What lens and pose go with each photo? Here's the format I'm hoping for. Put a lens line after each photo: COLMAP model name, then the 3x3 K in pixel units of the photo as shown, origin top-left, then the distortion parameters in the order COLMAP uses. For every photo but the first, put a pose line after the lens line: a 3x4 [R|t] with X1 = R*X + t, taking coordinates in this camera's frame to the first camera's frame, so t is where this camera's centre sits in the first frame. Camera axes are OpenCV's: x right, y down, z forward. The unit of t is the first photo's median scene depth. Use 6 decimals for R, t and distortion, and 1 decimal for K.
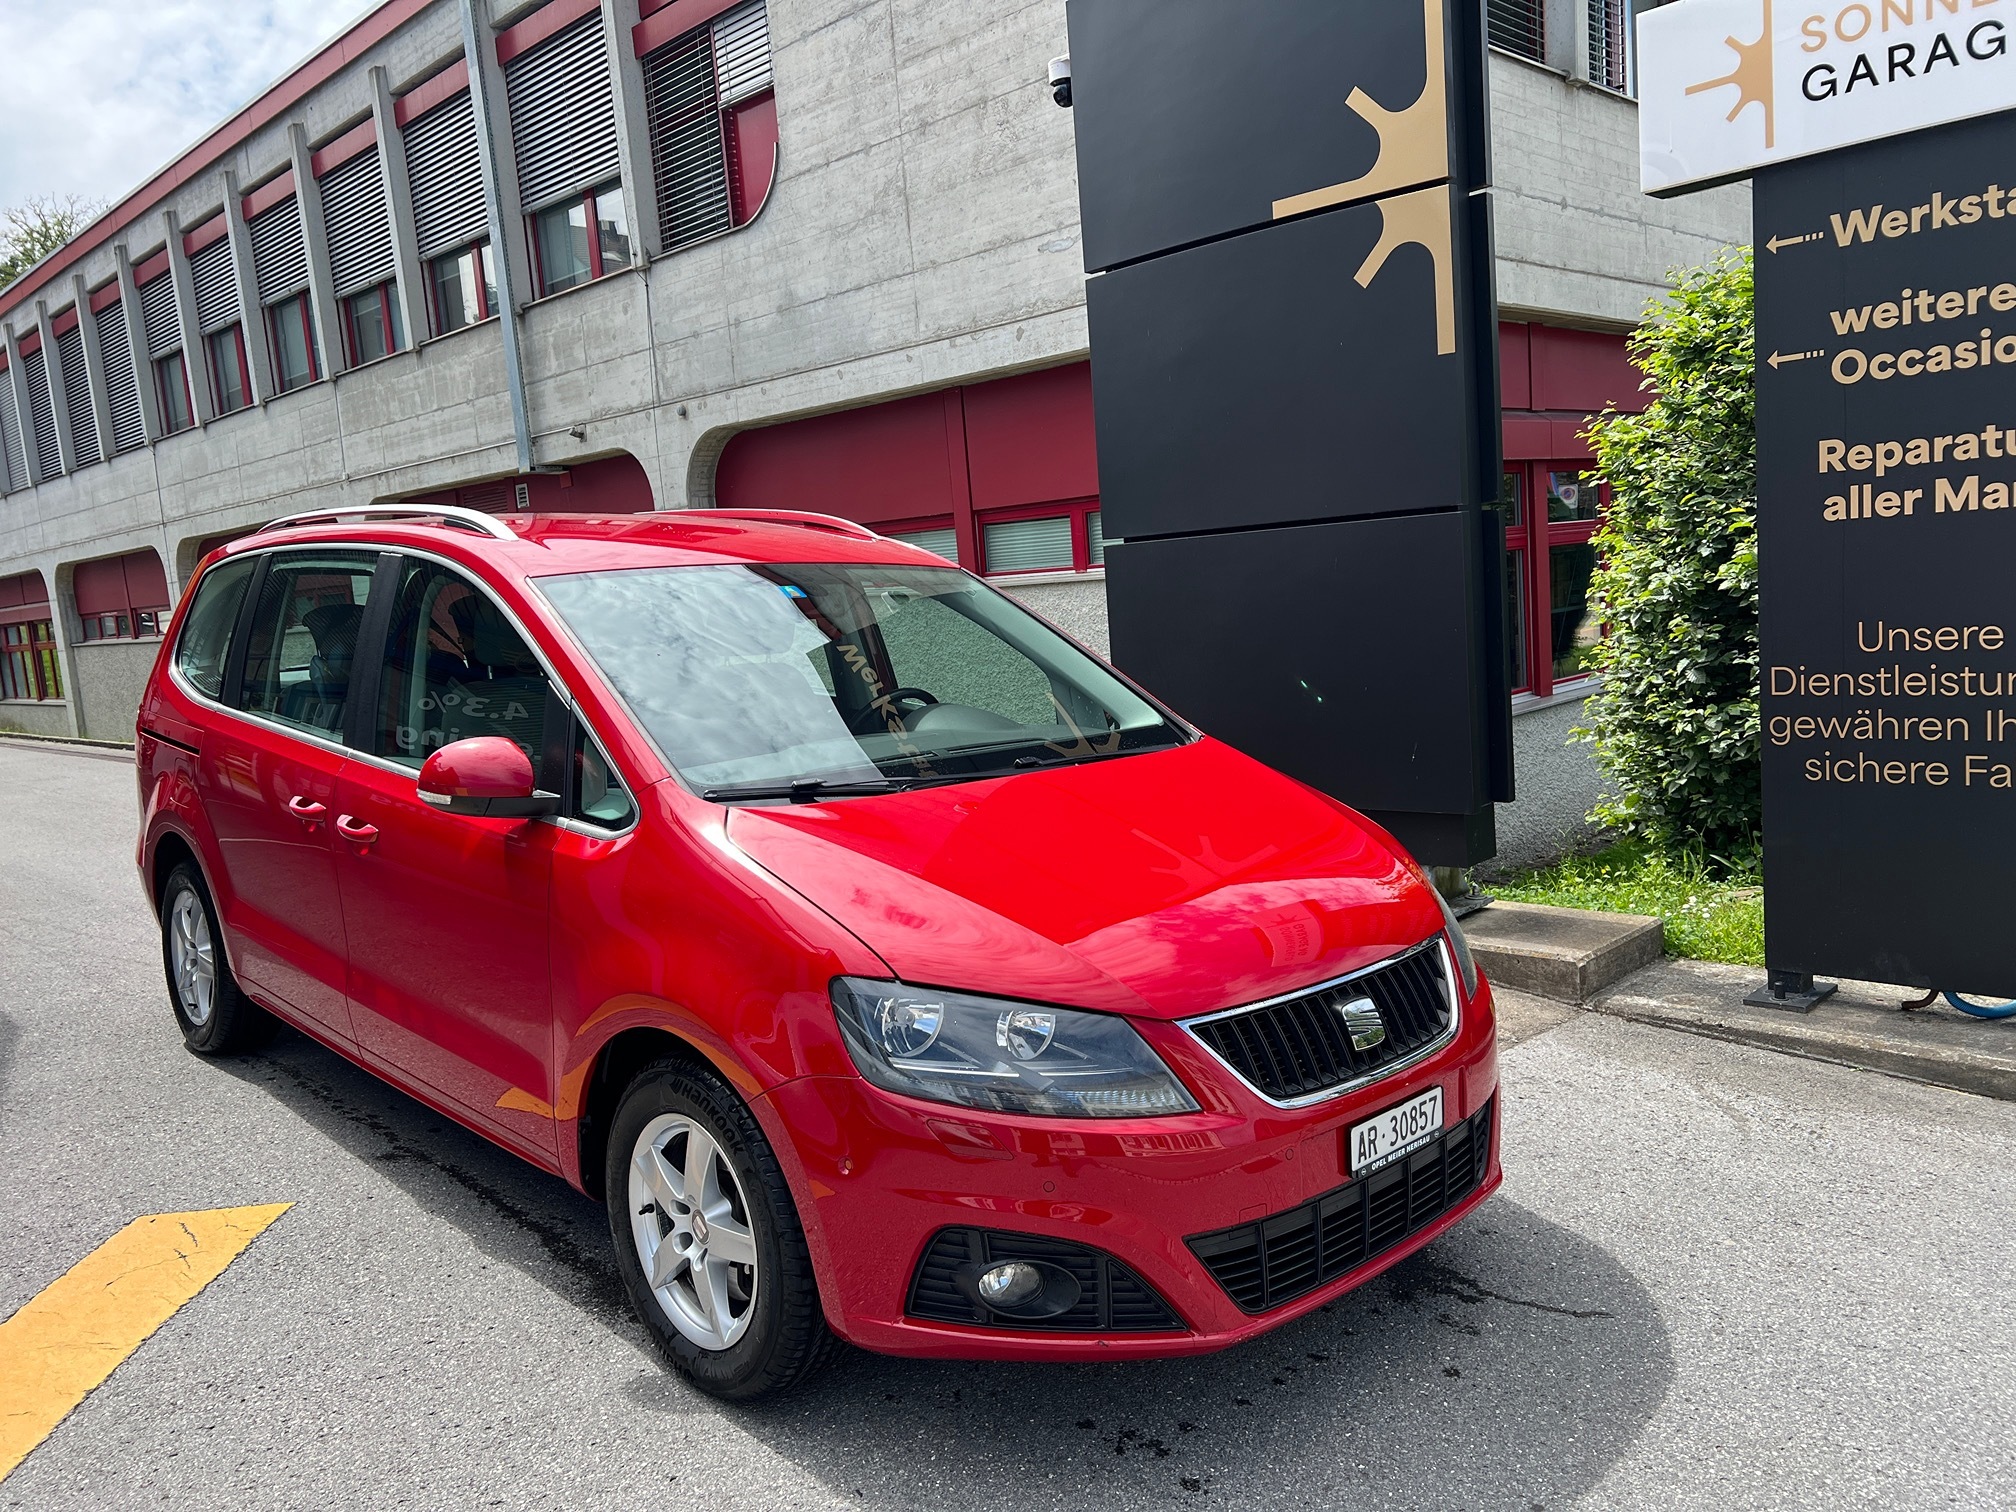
lens RADIAL K [[1515.6, 0, 1004.4], [0, 1515.6, 758.6], [0, 0, 1]] dist [0.035981, -0.037831]
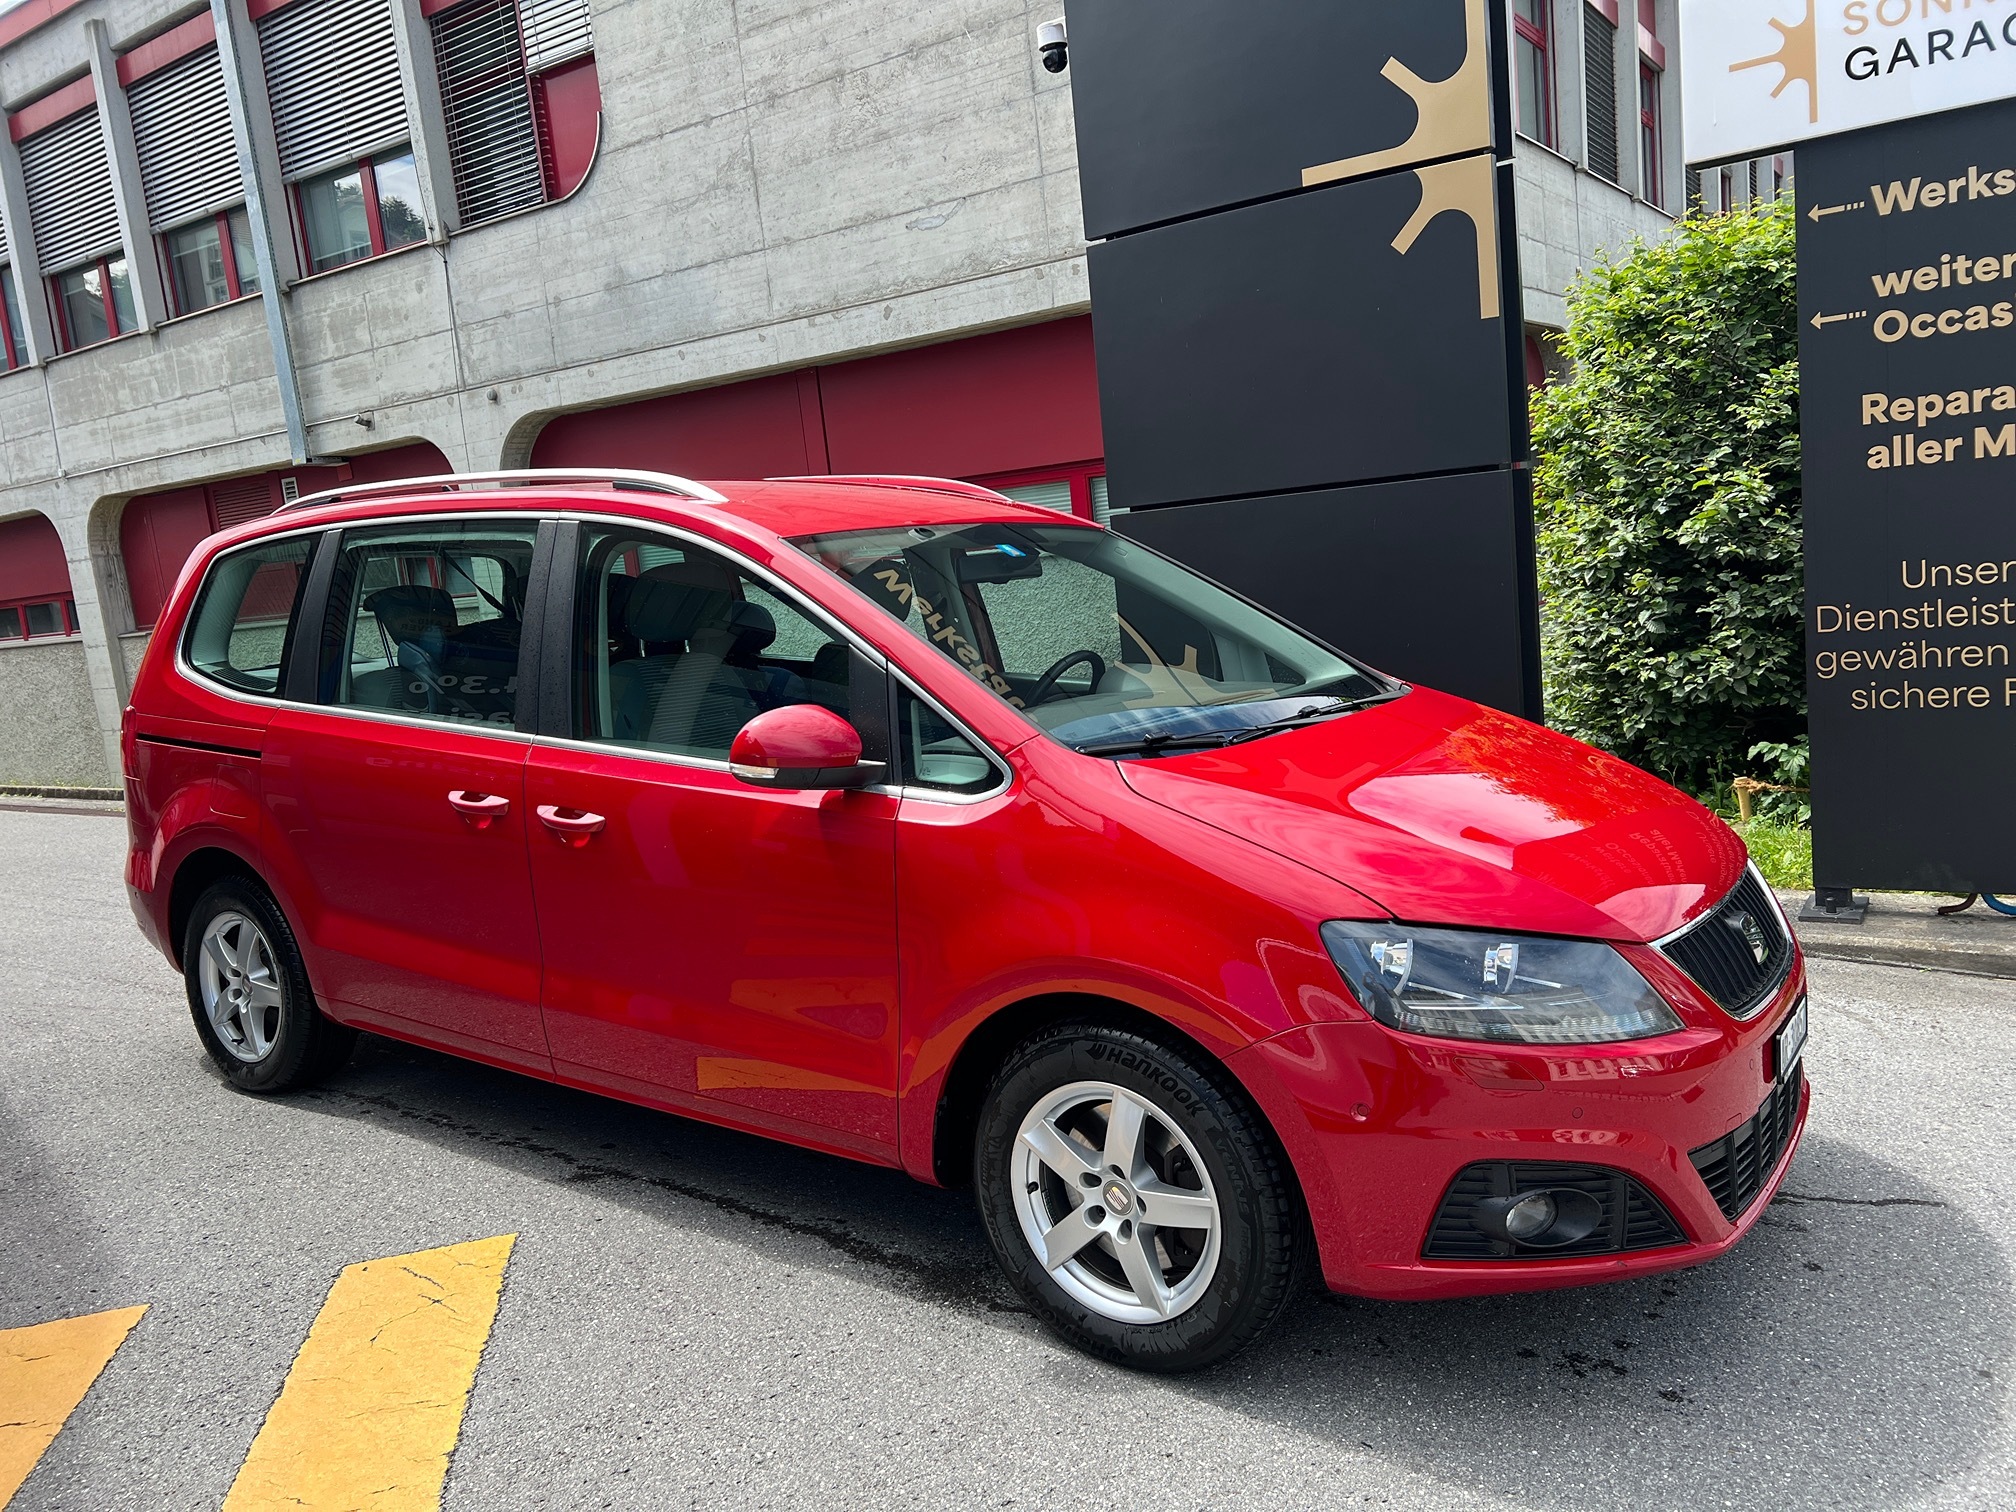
lens RADIAL K [[1519.1, 0, 1008.0], [0, 1519.1, 756.0], [0, 0, 1]] dist [0.037700, -0.040226]
pose [[0.981950, -0.047546, 0.183069, -0.192656], [0.047269, 0.998865, 0.005881, 0.009012], [-0.183141, 0.002878, 0.983082, 0.030071]]
